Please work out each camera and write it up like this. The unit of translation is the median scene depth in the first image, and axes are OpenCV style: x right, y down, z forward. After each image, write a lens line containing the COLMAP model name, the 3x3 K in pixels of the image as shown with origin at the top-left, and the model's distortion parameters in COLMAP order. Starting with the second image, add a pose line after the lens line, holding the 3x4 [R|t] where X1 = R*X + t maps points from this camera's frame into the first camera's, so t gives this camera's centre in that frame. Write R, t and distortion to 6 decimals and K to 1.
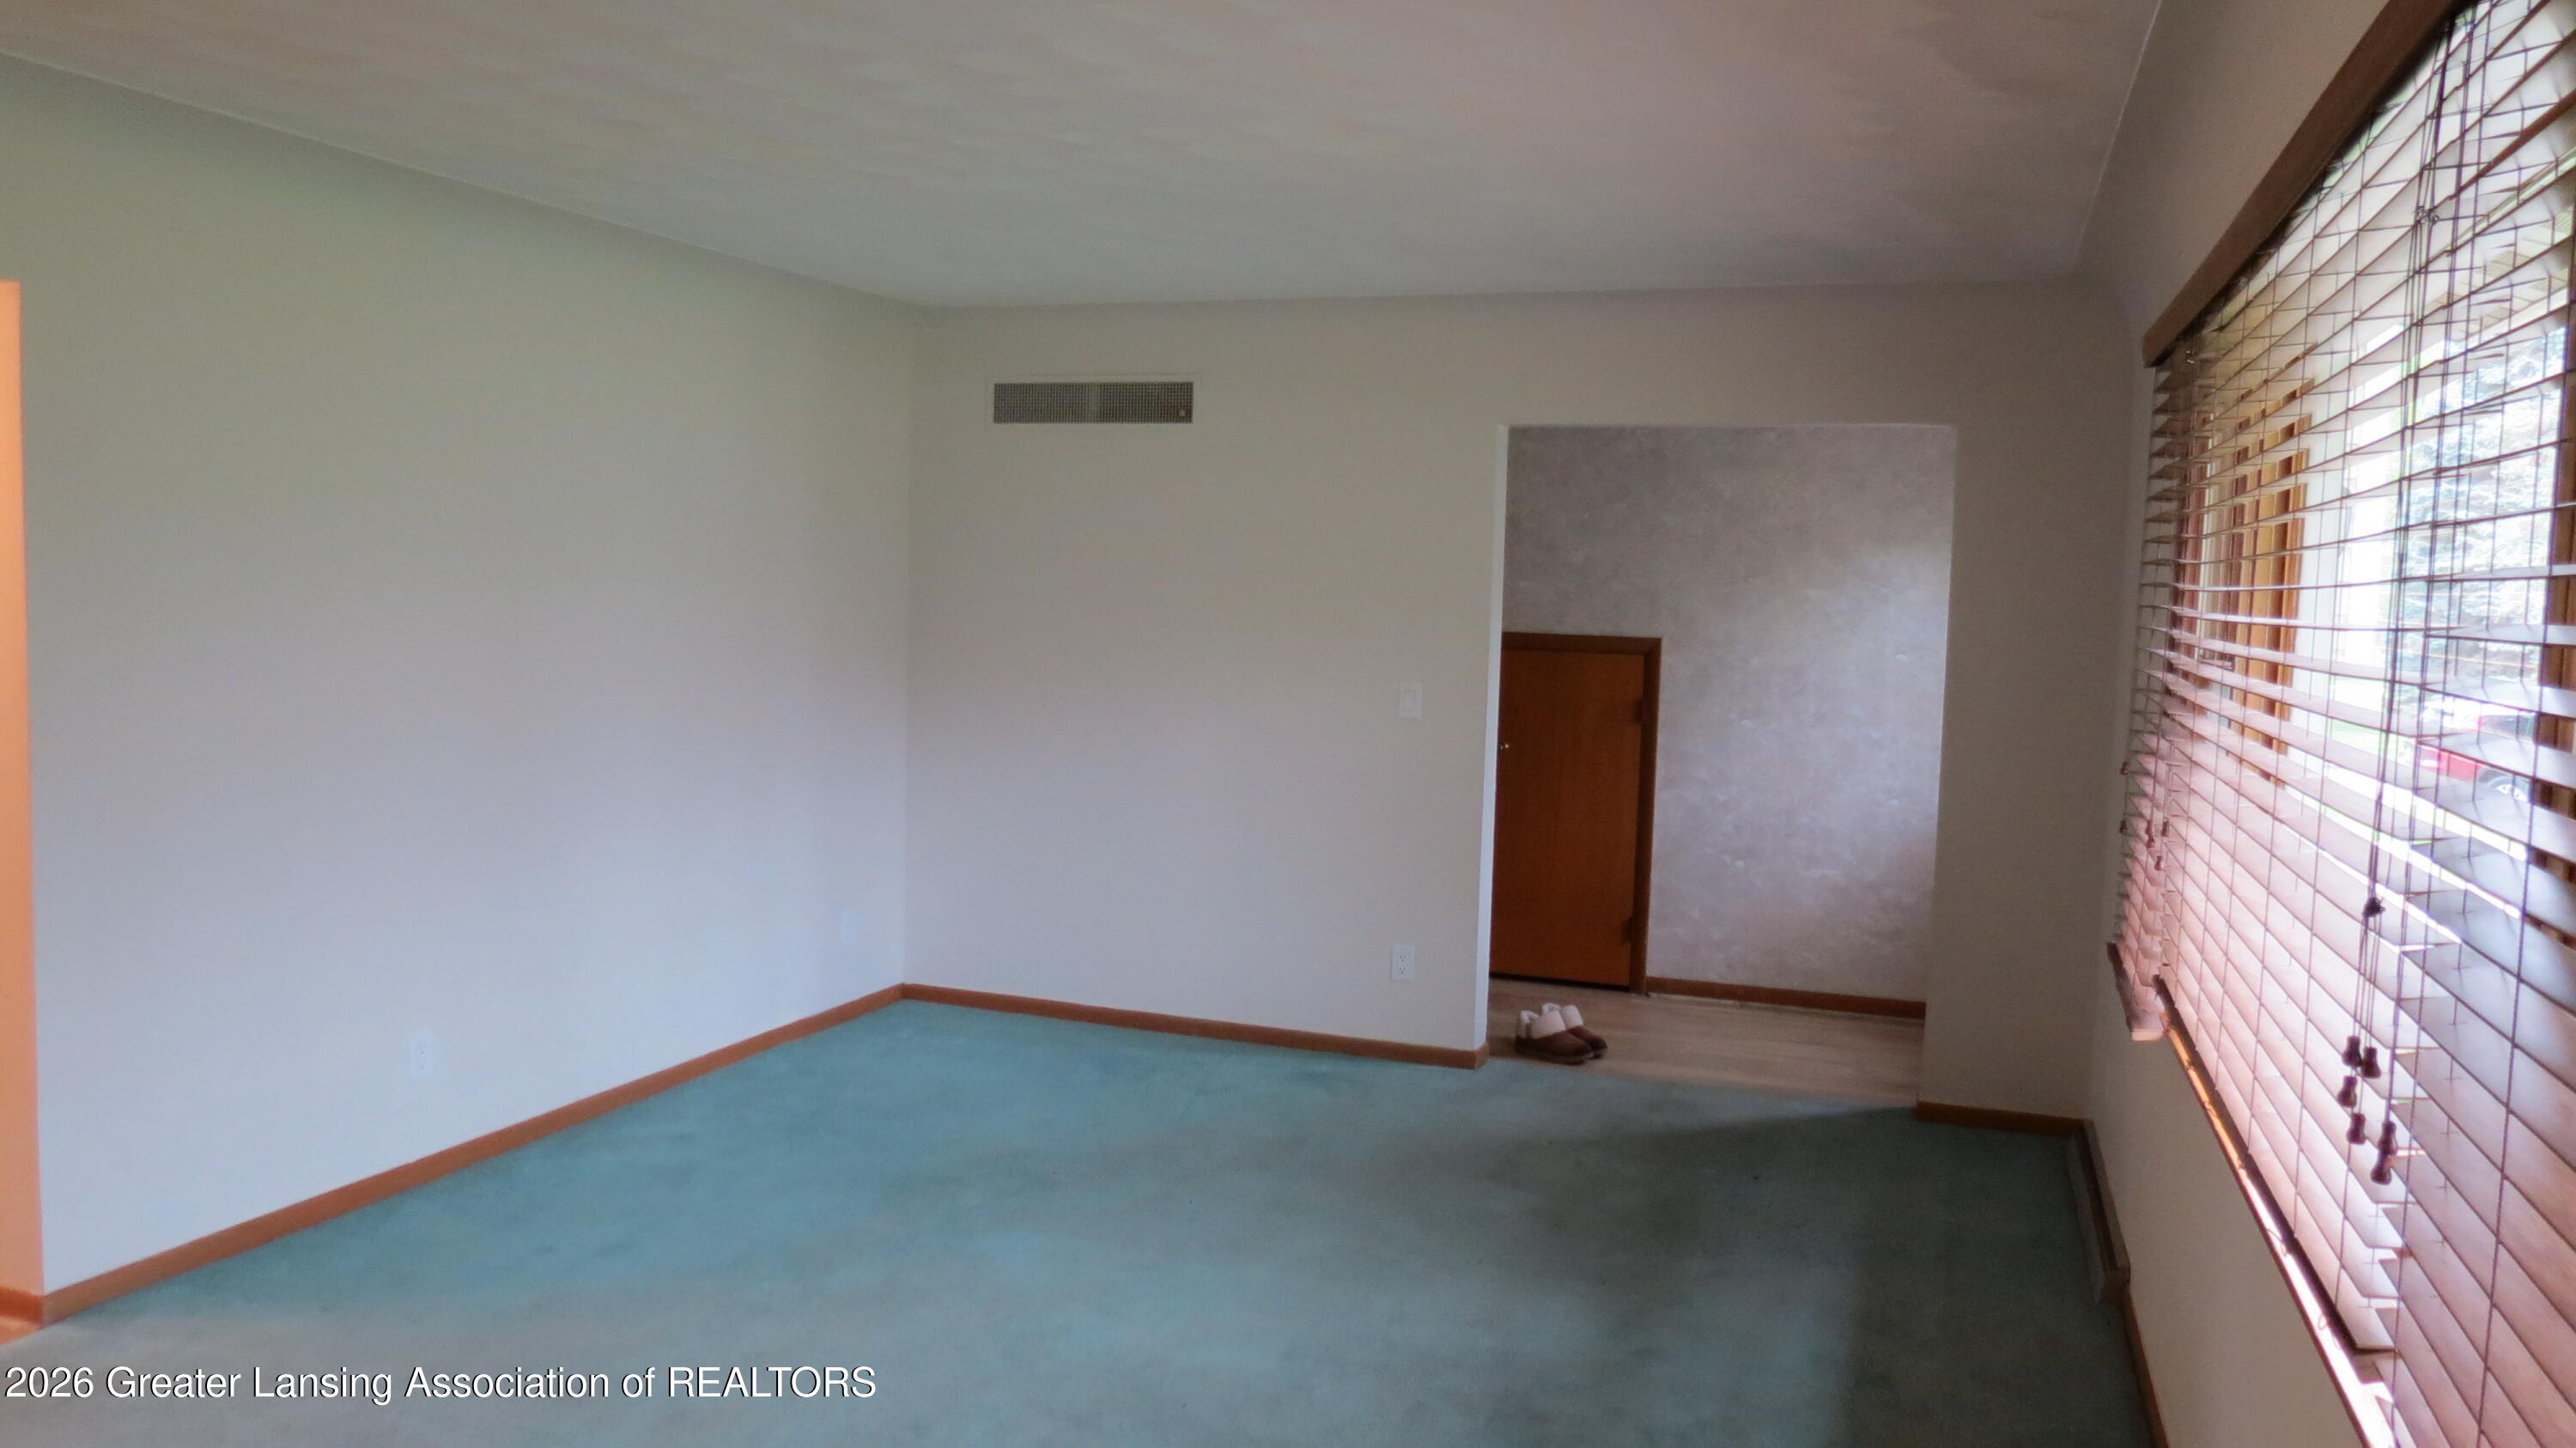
lens RADIAL K [[1847.6, 0, 1286.5], [0, 1847.6, 722.6], [0, 0, 1]] dist [-0.023919, 0.009437]
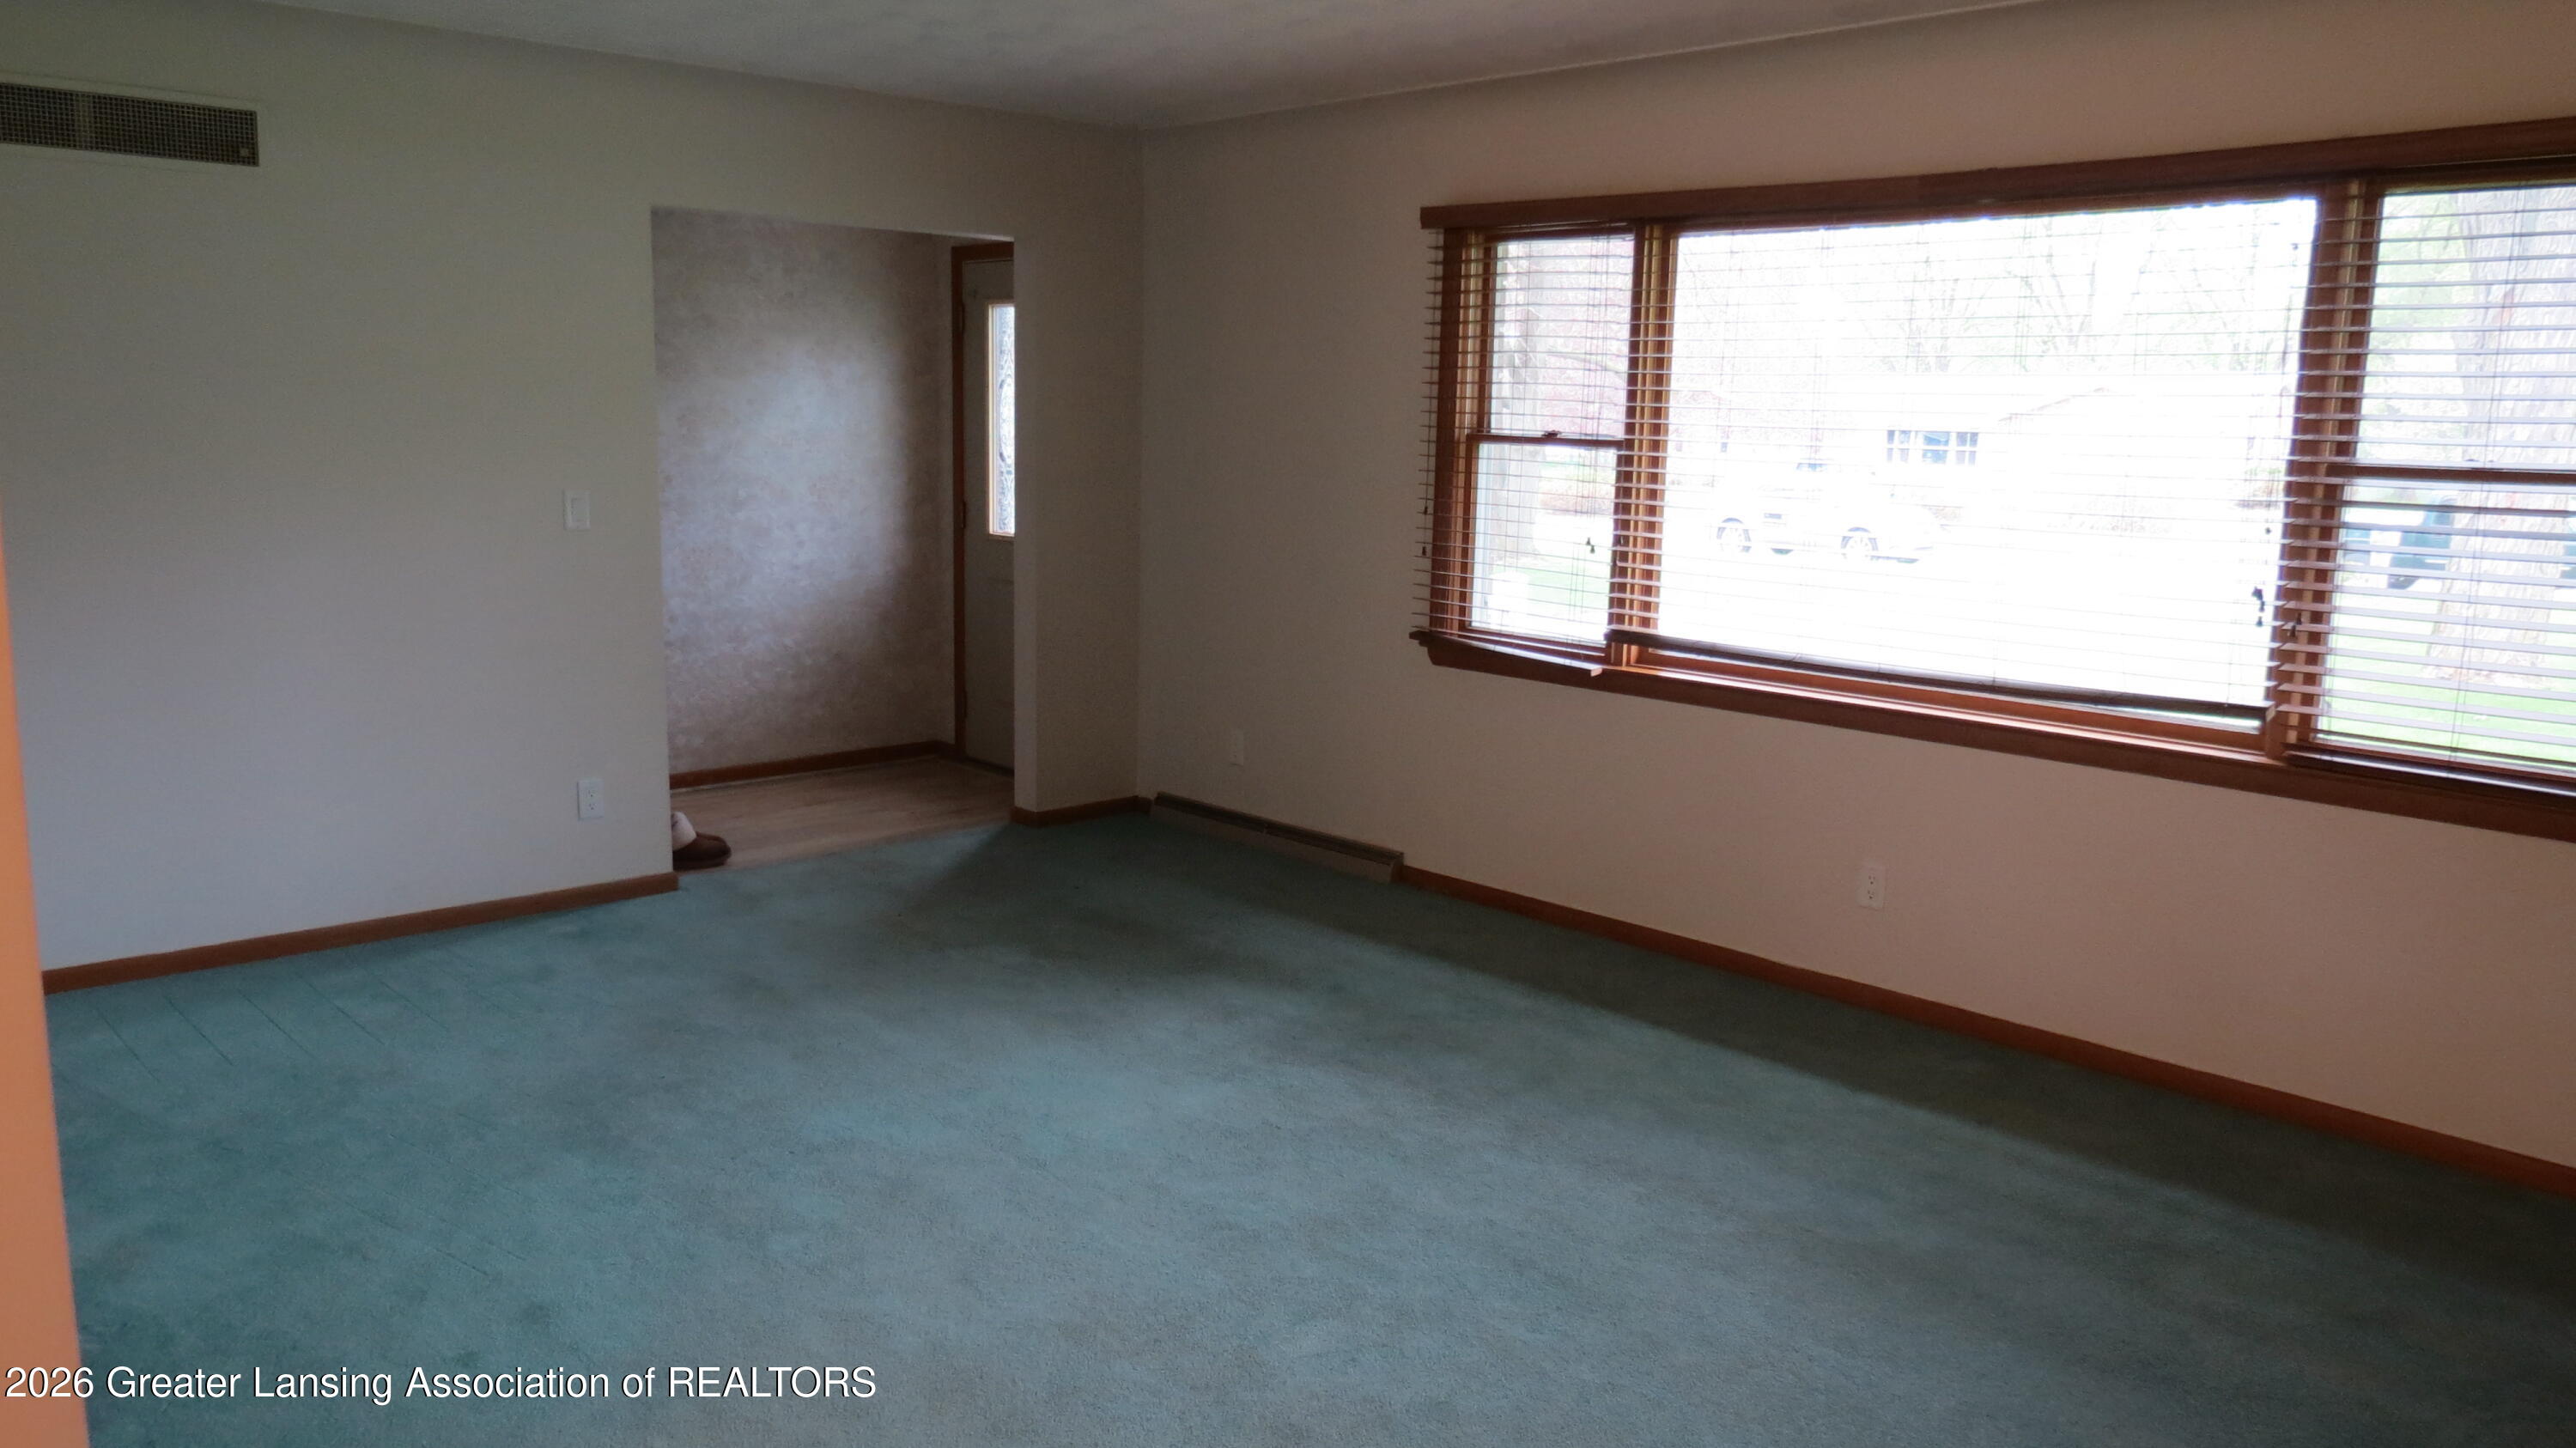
lens RADIAL K [[1847.6, 0, 1286.3], [0, 1847.6, 725.1], [0, 0, 1]] dist [-0.023919, 0.009437]
pose [[0.439742, -0.170789, 0.881736, -0.593440], [0.057386, 0.985090, 0.162188, -0.034482], [-0.896289, -0.020722, 0.442987, 0.289291]]
